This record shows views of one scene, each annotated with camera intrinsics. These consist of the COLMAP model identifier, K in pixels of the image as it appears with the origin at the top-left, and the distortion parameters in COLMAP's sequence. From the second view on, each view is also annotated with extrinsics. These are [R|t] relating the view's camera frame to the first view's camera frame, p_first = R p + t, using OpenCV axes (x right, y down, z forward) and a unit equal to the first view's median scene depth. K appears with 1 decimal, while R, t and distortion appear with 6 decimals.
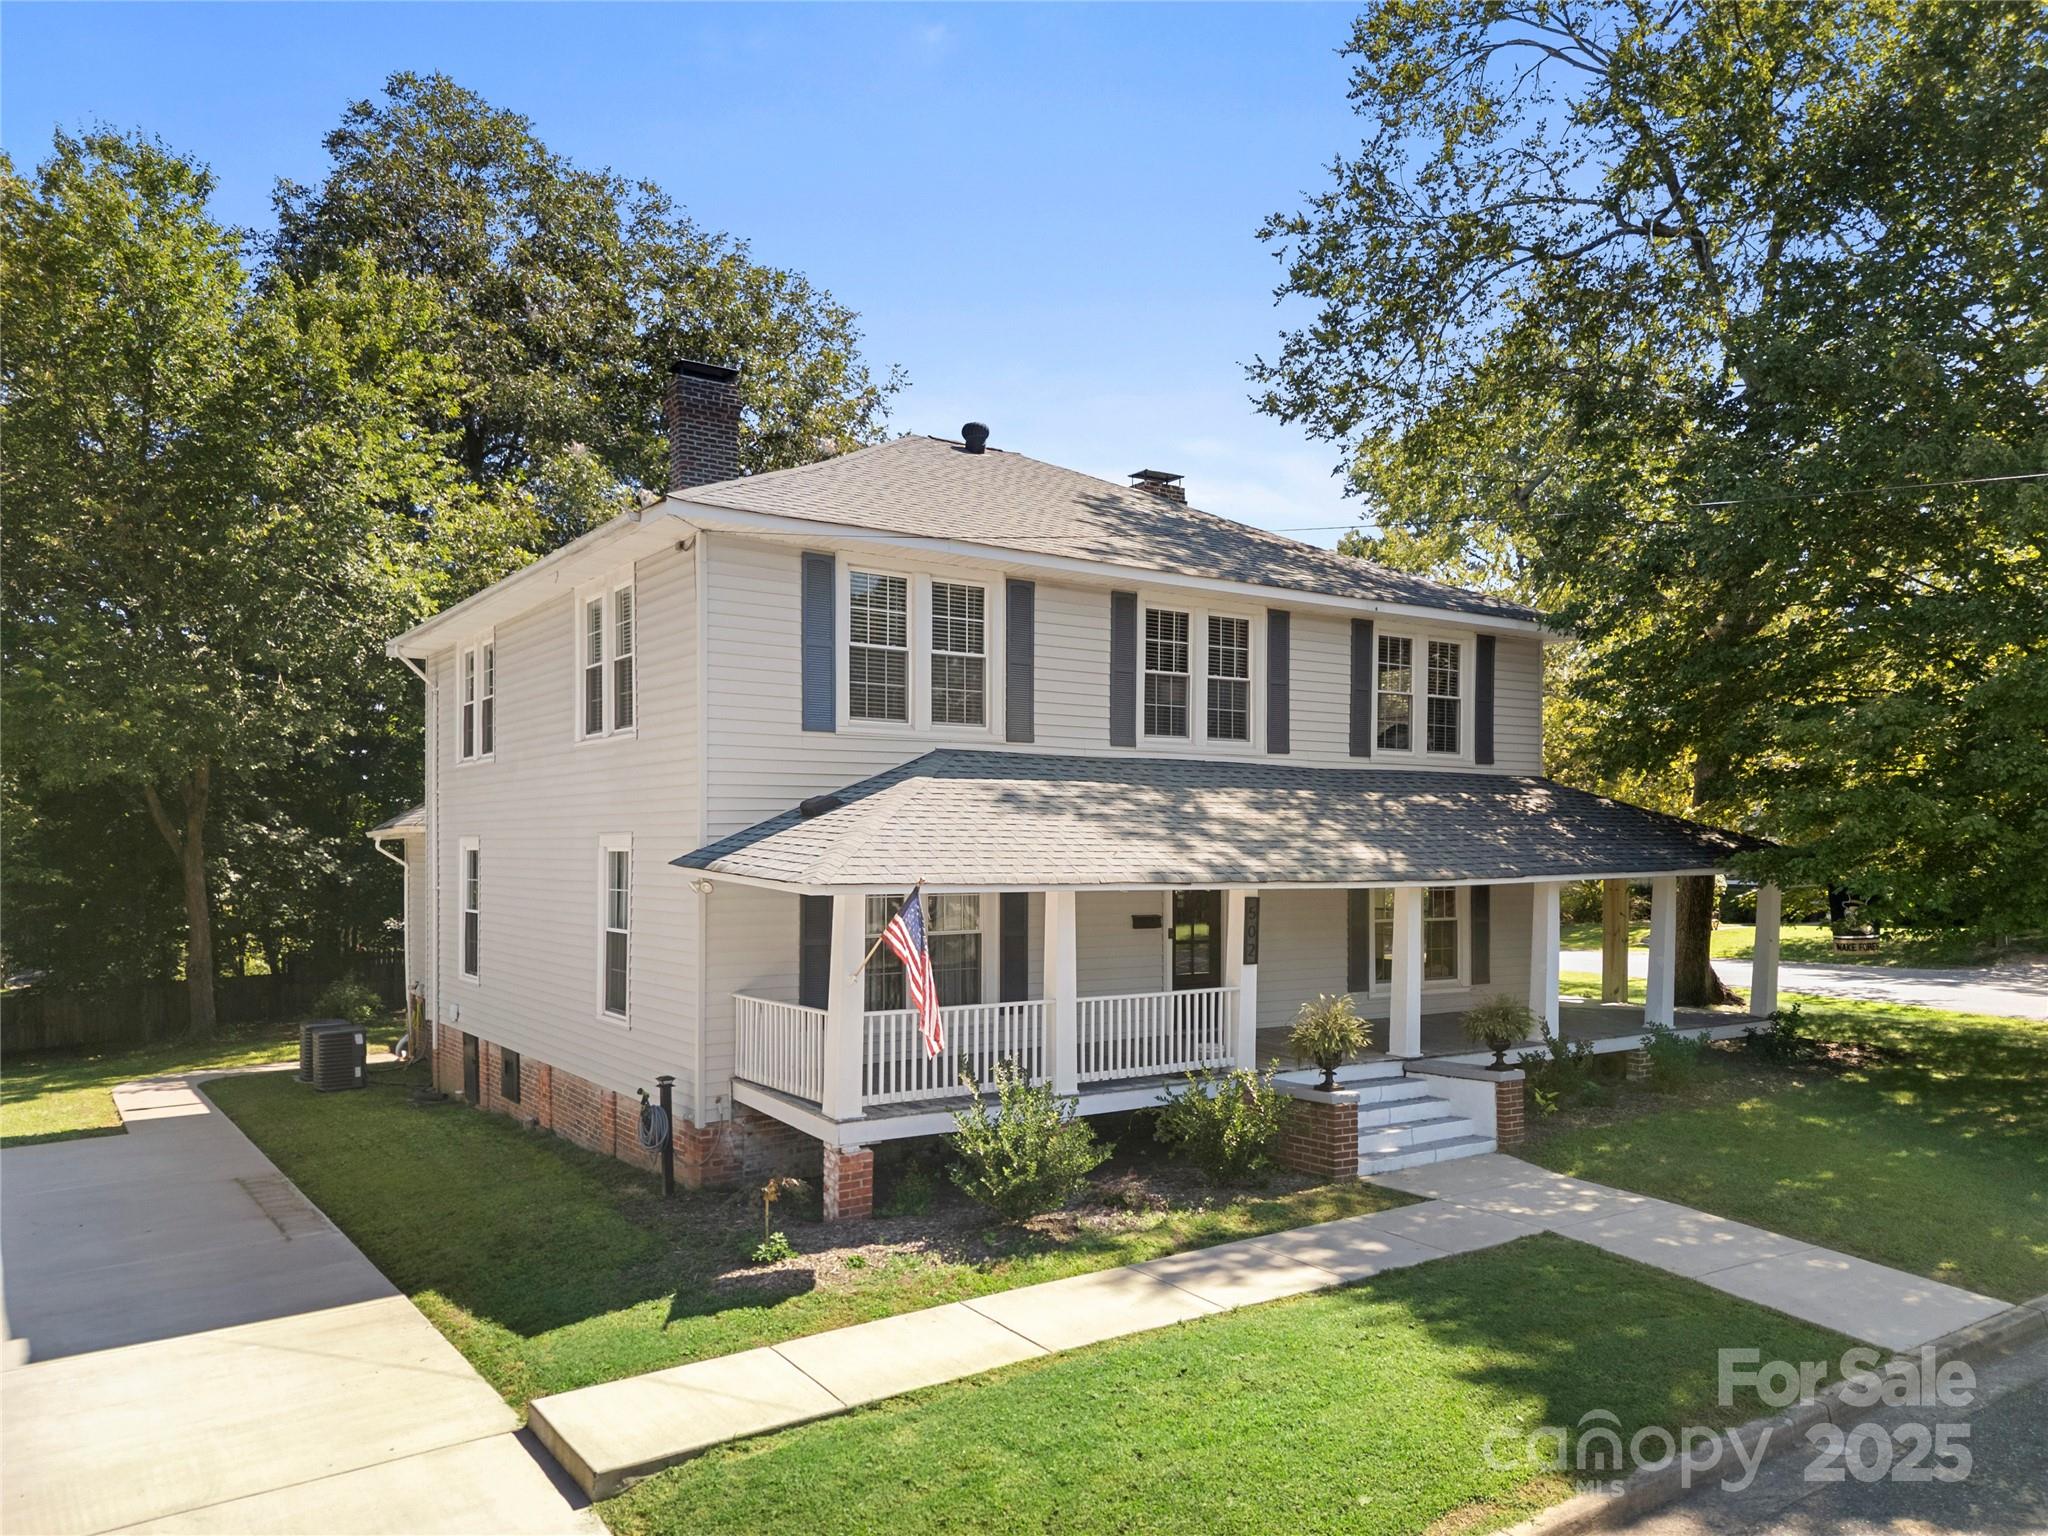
lens RADIAL K [[1451.3, 0, 1055.4], [0, 1451.3, 868.3], [0, 0, 1]] dist [0.018168, -0.002970]
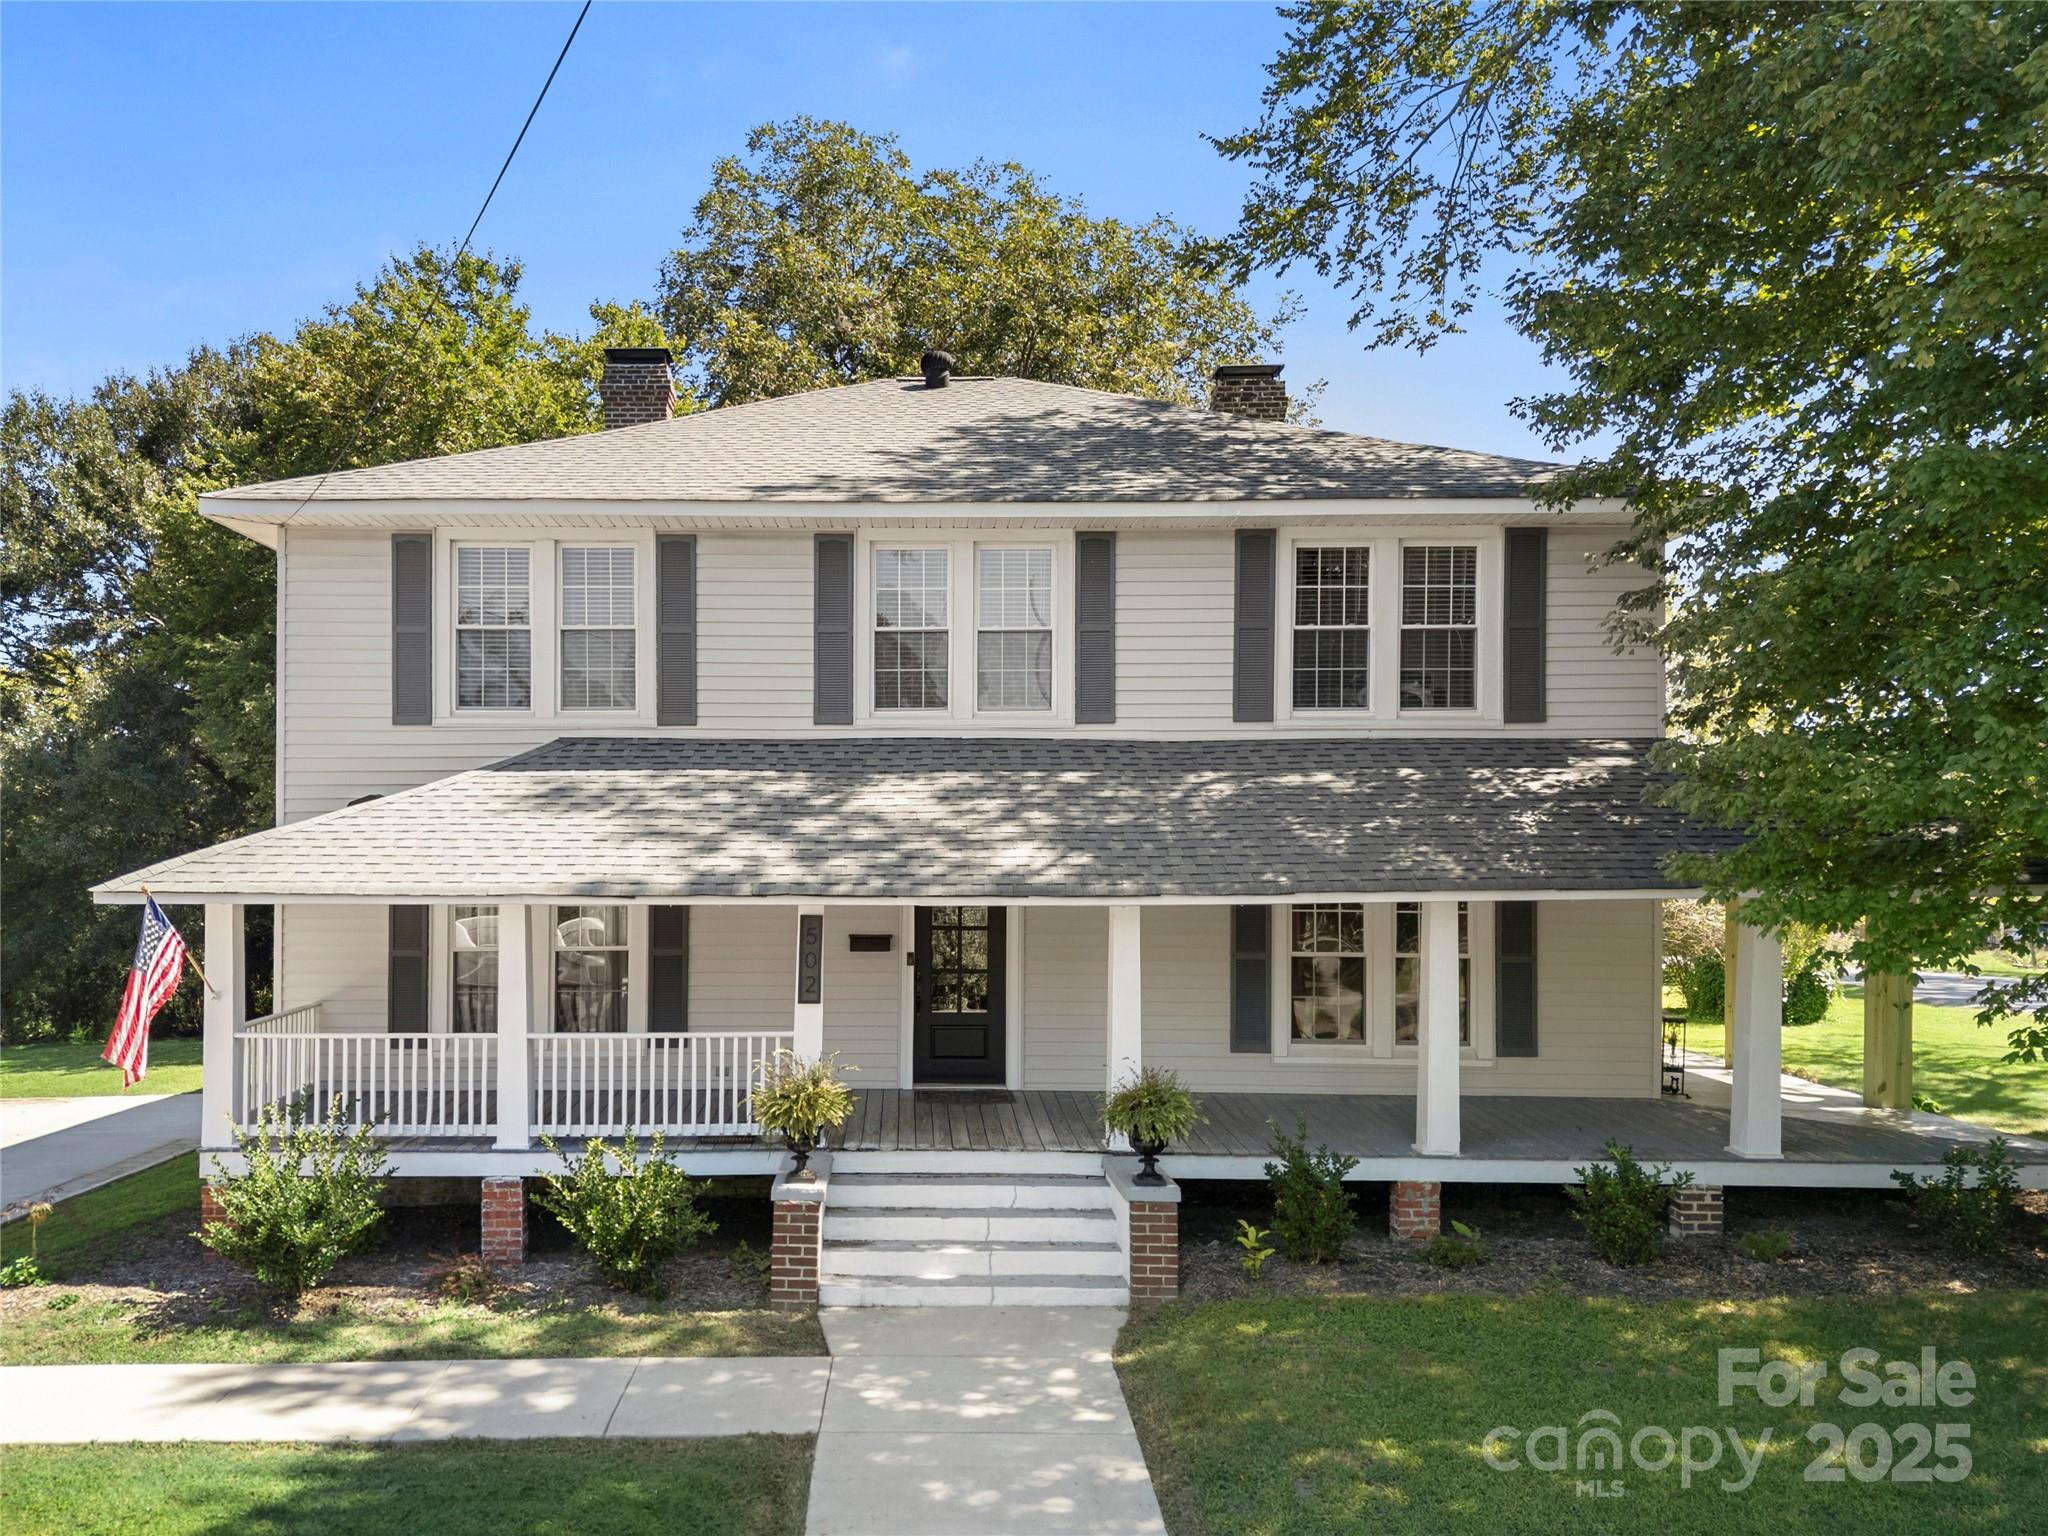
lens RADIAL K [[1510.2, 0, 920.1], [0, 1510.2, 847.4], [0, 0, 1]] dist [0.027901, 0.004851]
pose [[0.823477, -0.005874, -0.567319, 0.617786], [-0.007162, 0.999759, -0.020747, 0.001169], [0.567304, 0.021148, 0.823237, 0.374907]]
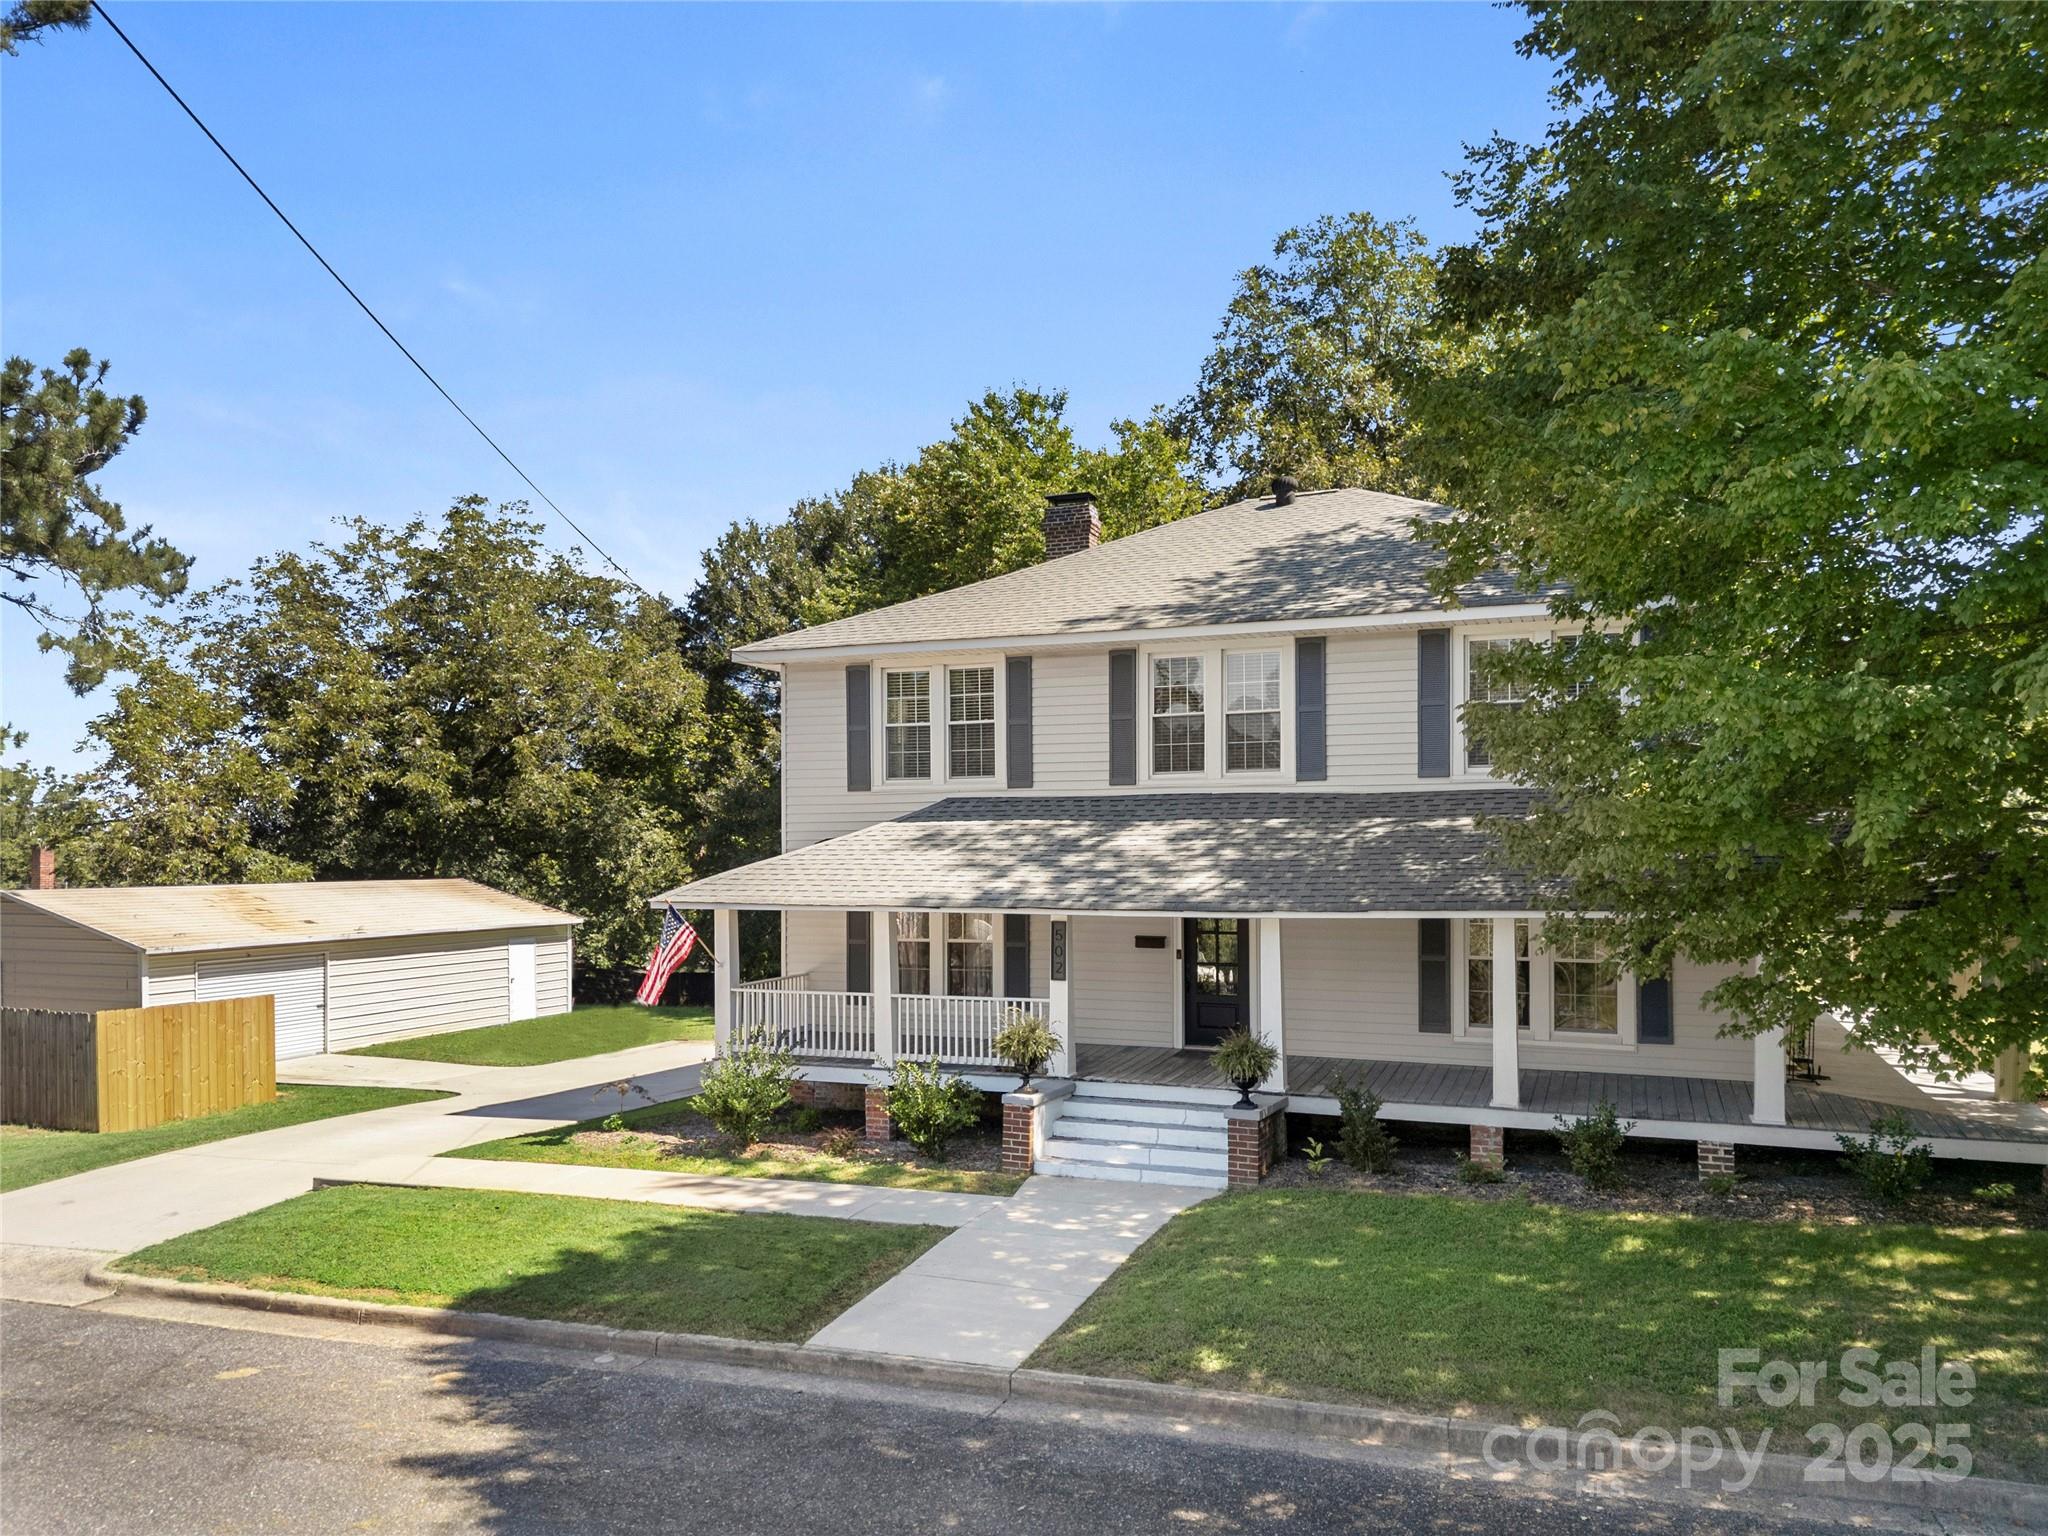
lens RADIAL K [[1451.3, 0, 1055.4], [0, 1451.3, 868.3], [0, 0, 1]] dist [0.018168, -0.002970]
pose [[0.570403, 0.001351, -0.821364, 1.037154], [-0.011469, 0.999914, -0.006320, -0.012888], [0.821285, 0.013025, 0.570370, 0.346837]]
